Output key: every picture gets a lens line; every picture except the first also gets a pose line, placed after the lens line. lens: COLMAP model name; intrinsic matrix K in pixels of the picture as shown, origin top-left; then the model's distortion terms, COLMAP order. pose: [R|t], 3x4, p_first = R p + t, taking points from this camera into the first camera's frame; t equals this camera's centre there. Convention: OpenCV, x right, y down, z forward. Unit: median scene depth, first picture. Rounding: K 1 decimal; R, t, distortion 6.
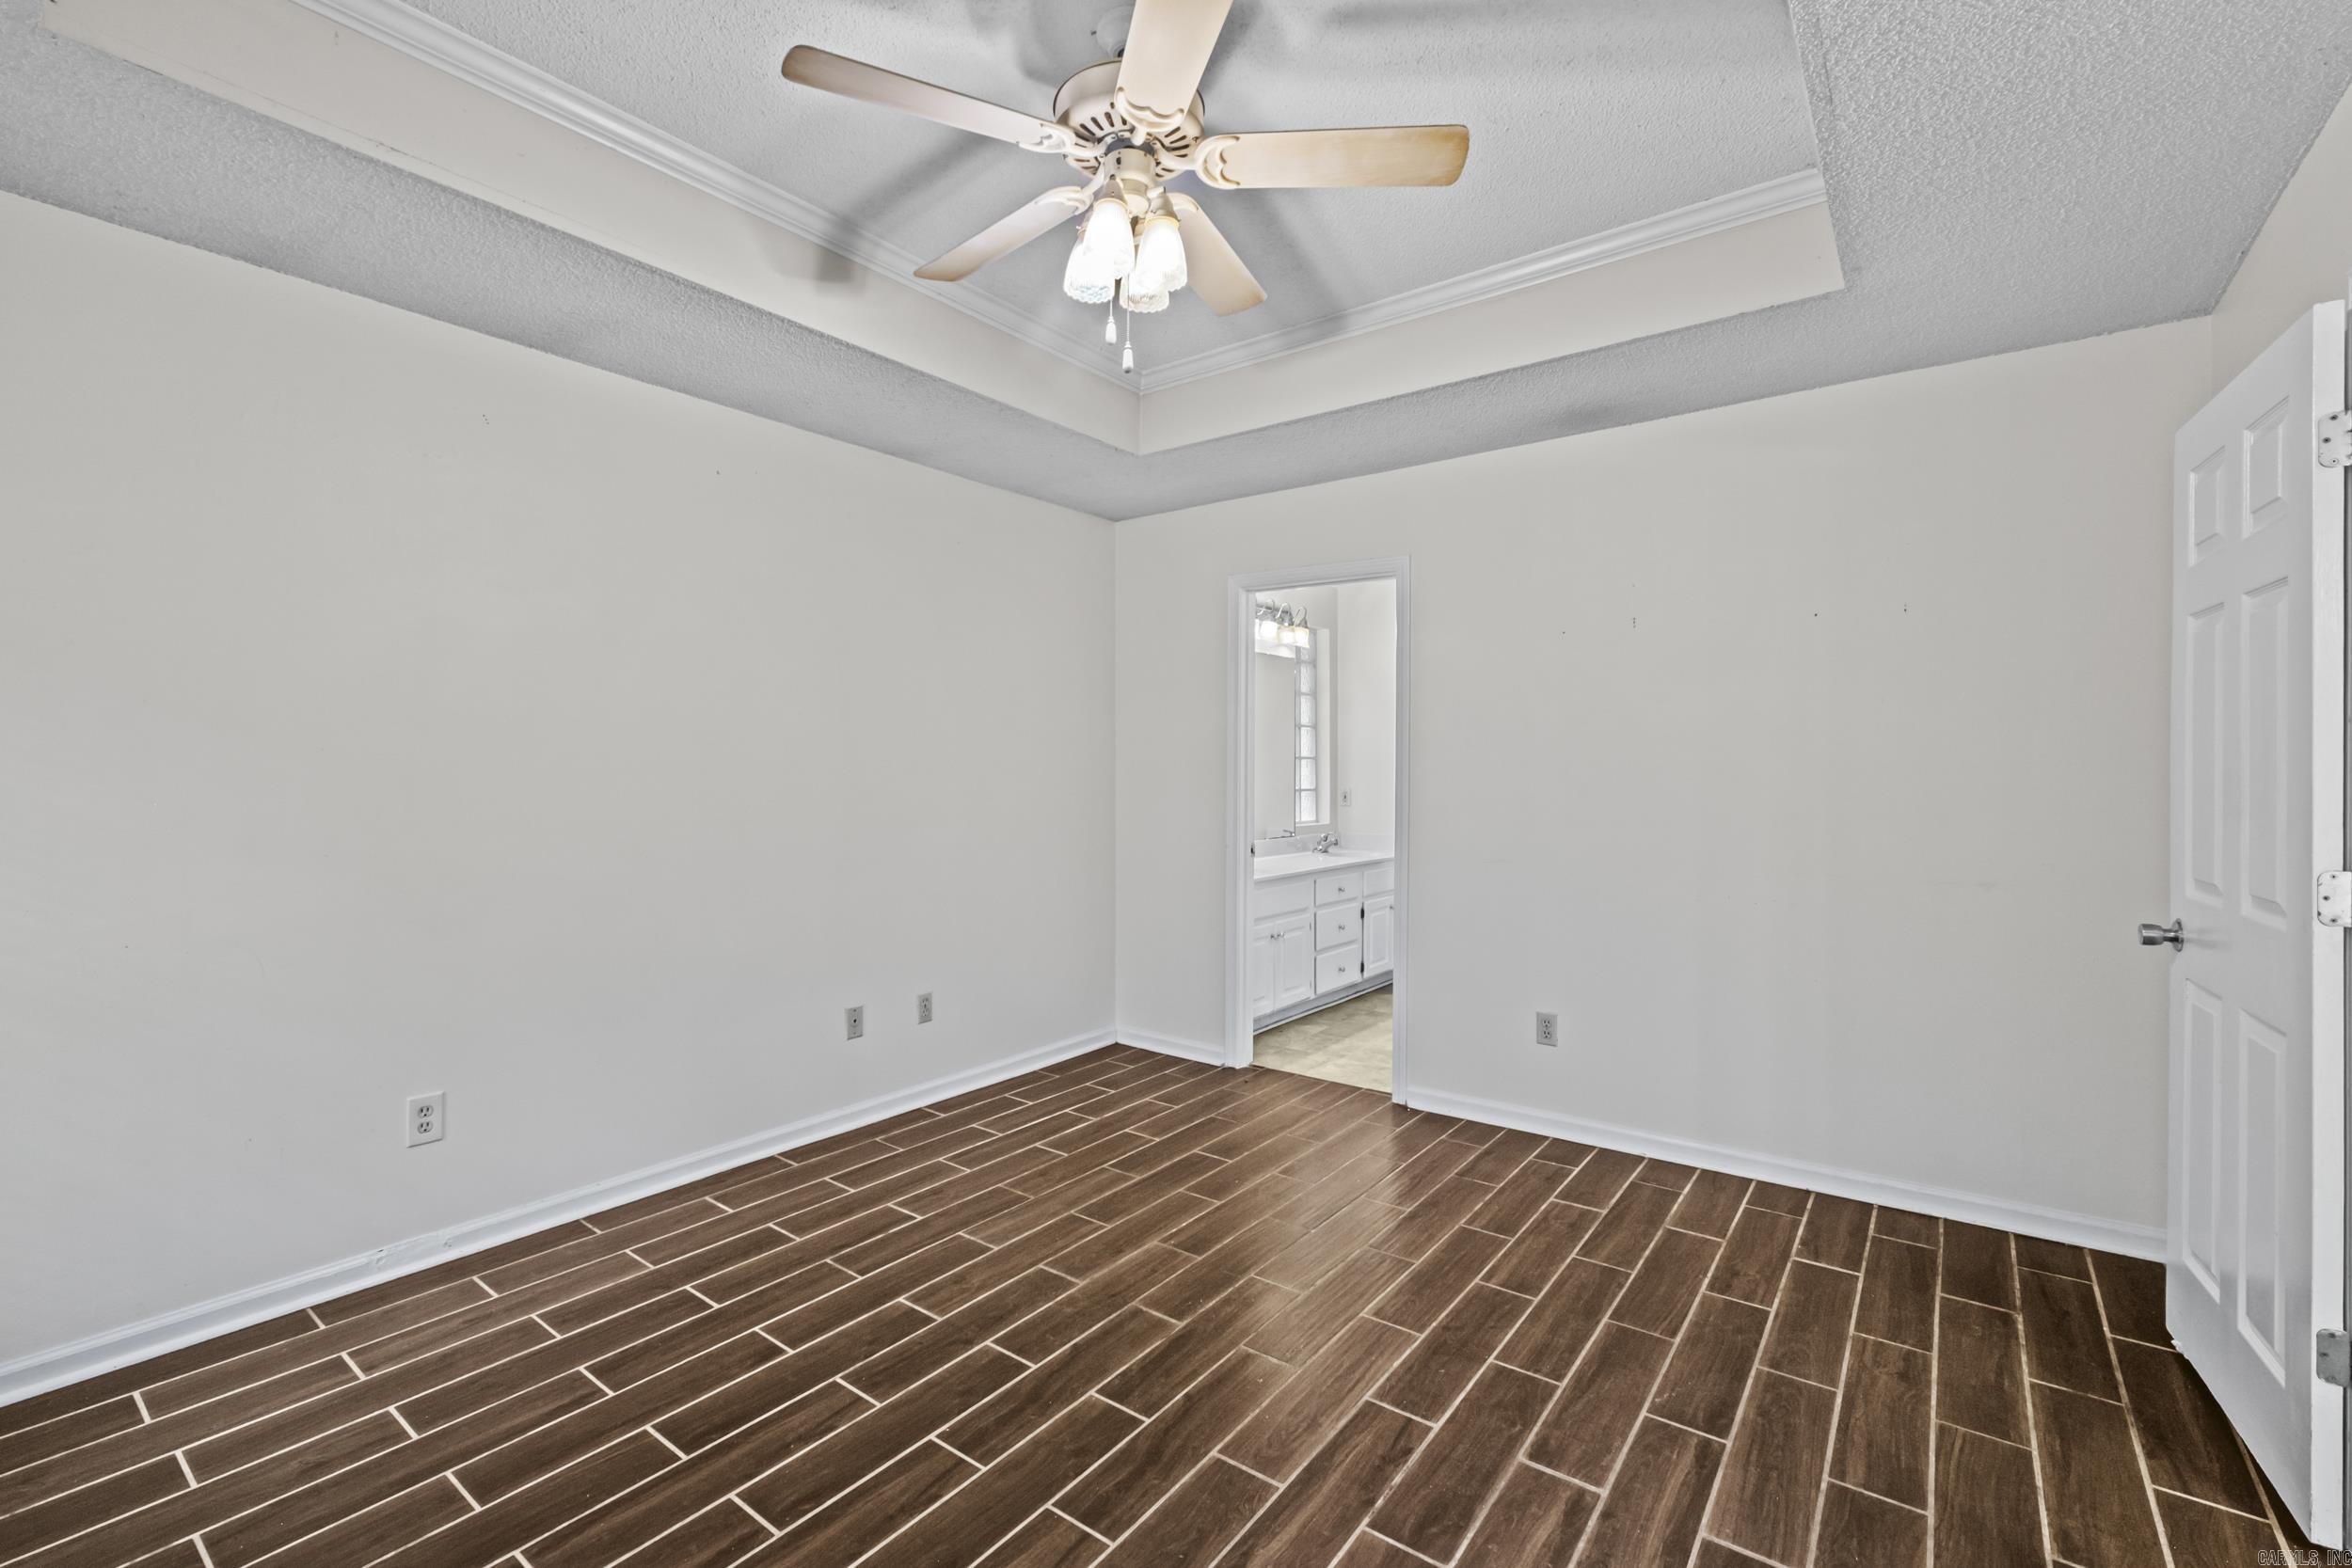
lens RADIAL K [[1025.1, 0, 1176.6], [0, 1025.1, 772.3], [0, 0, 1]] dist [-0.009949, 0.000468]
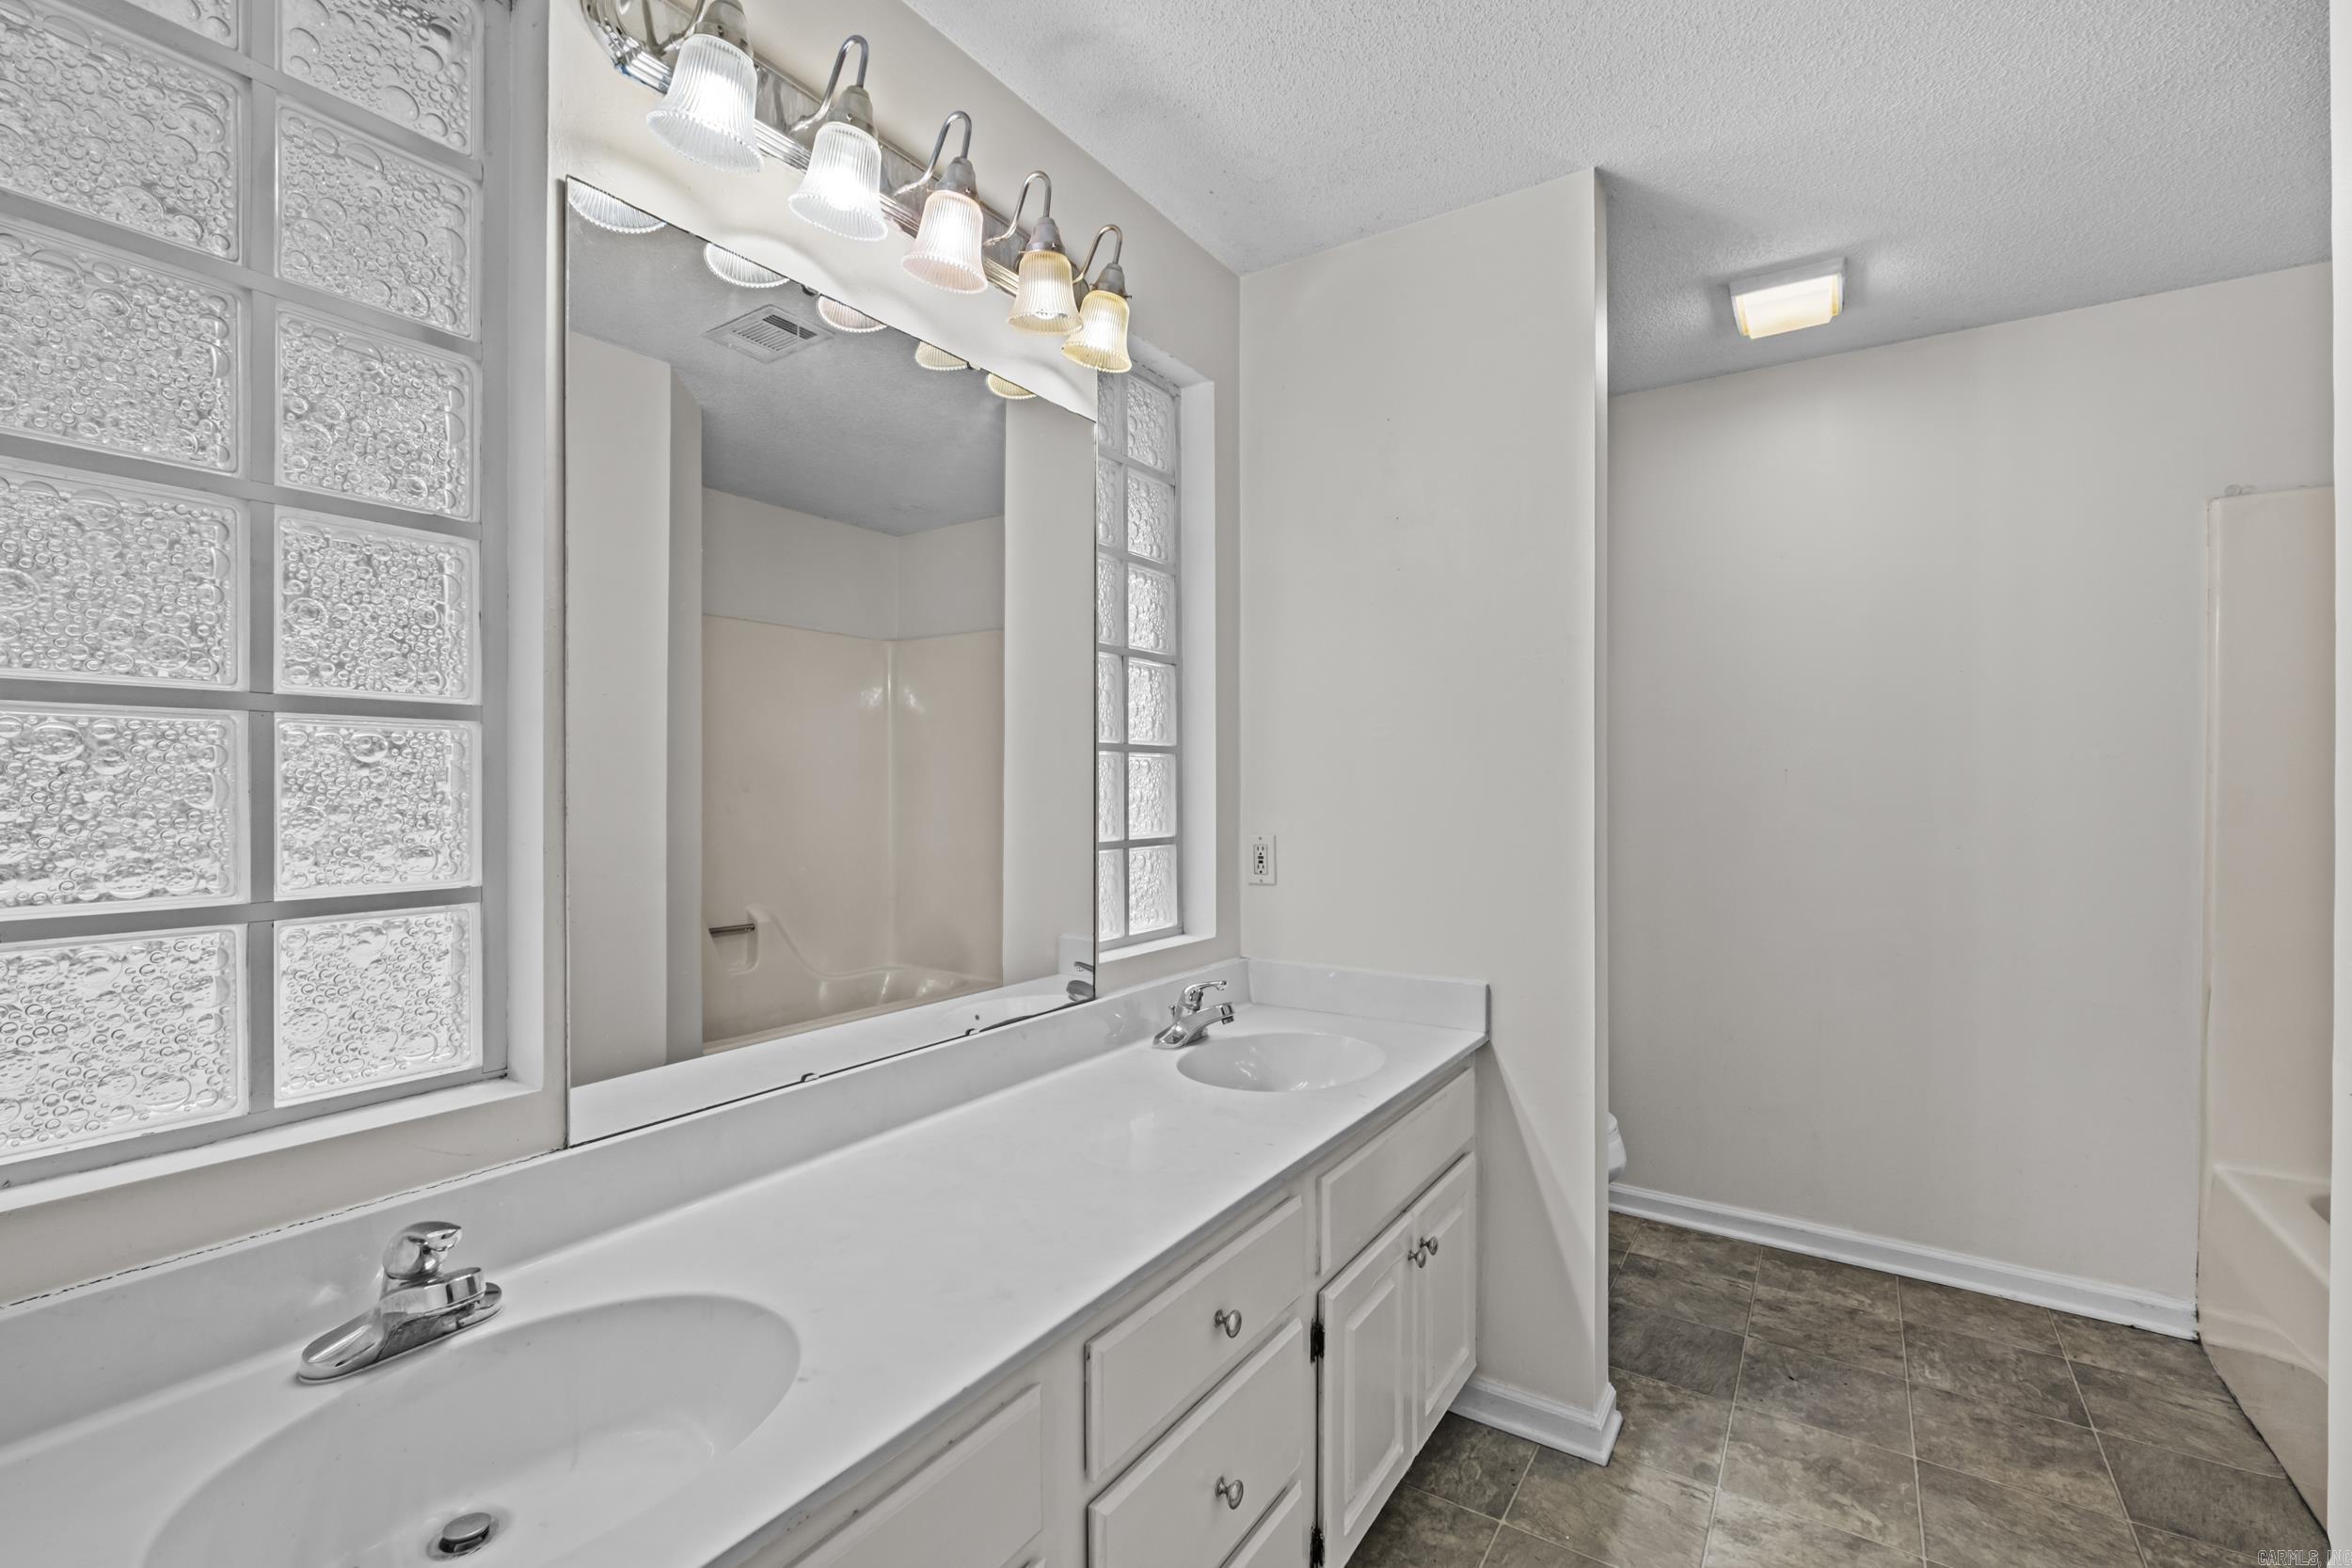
lens RADIAL K [[1025.1, 0, 1172.3], [0, 1025.1, 796.4], [0, 0, 1]] dist [-0.009949, 0.000468]
pose [[0.997692, 0.003181, 0.067821, 0.112276], [-0.002643, 0.999964, -0.008030, 0.004630], [-0.067844, 0.007832, 0.997665, 0.660354]]
